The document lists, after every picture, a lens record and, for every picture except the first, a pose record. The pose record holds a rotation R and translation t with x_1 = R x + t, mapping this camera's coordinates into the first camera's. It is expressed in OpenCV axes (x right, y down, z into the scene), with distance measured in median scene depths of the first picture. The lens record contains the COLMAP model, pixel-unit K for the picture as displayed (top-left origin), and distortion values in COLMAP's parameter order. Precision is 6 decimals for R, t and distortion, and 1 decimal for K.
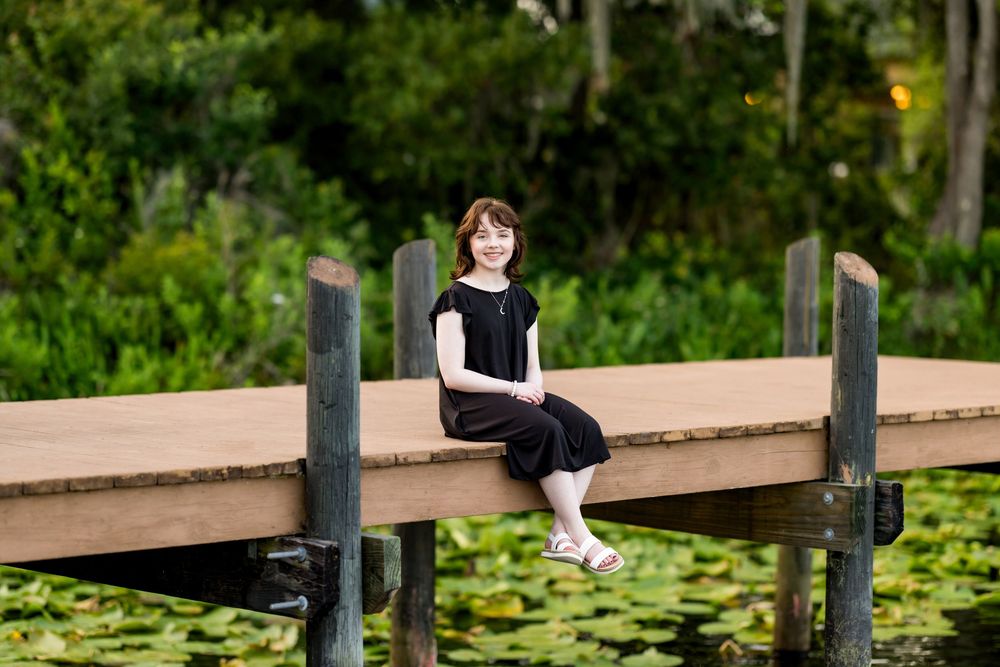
lens RADIAL K [[2438.8, 0, 500.0], [0, 2438.8, 333.5], [0, 0, 1]] dist [0.045687, -0.300509]
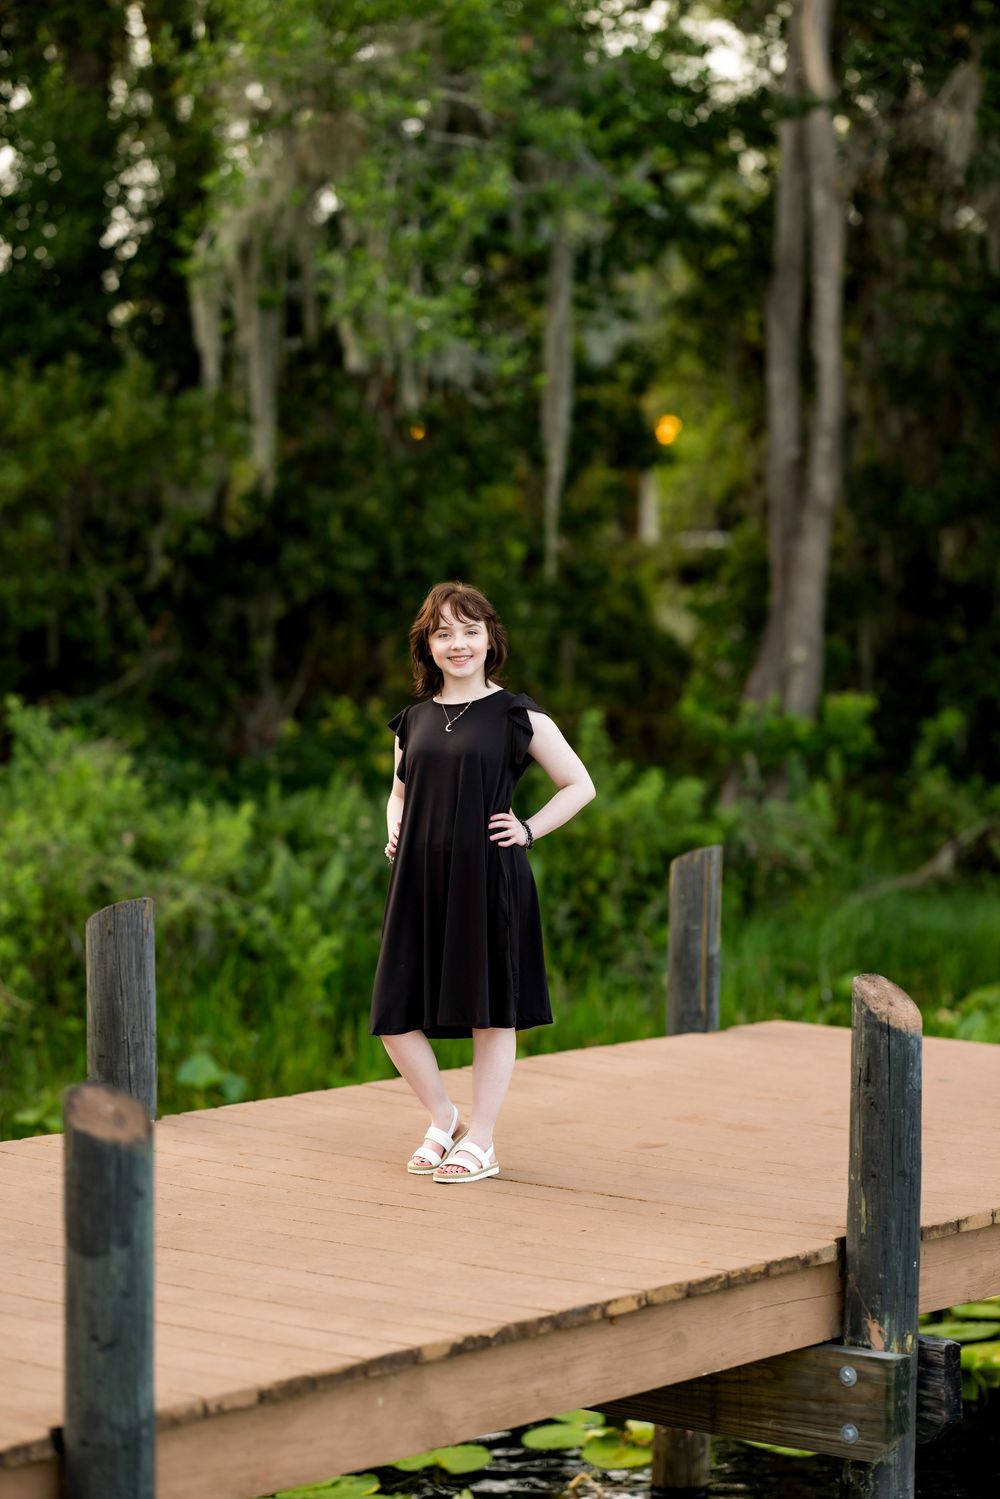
lens RADIAL K [[3655.7, 0, 500.2], [0, 3655.7, 844.1], [0, 0, 1]] dist [0.045687, -0.300509]
pose [[0.993430, -0.009131, 0.114073, -0.057487], [0.008402, 0.999941, 0.006864, -0.073686], [-0.114129, -0.005860, 0.993449, 0.084911]]
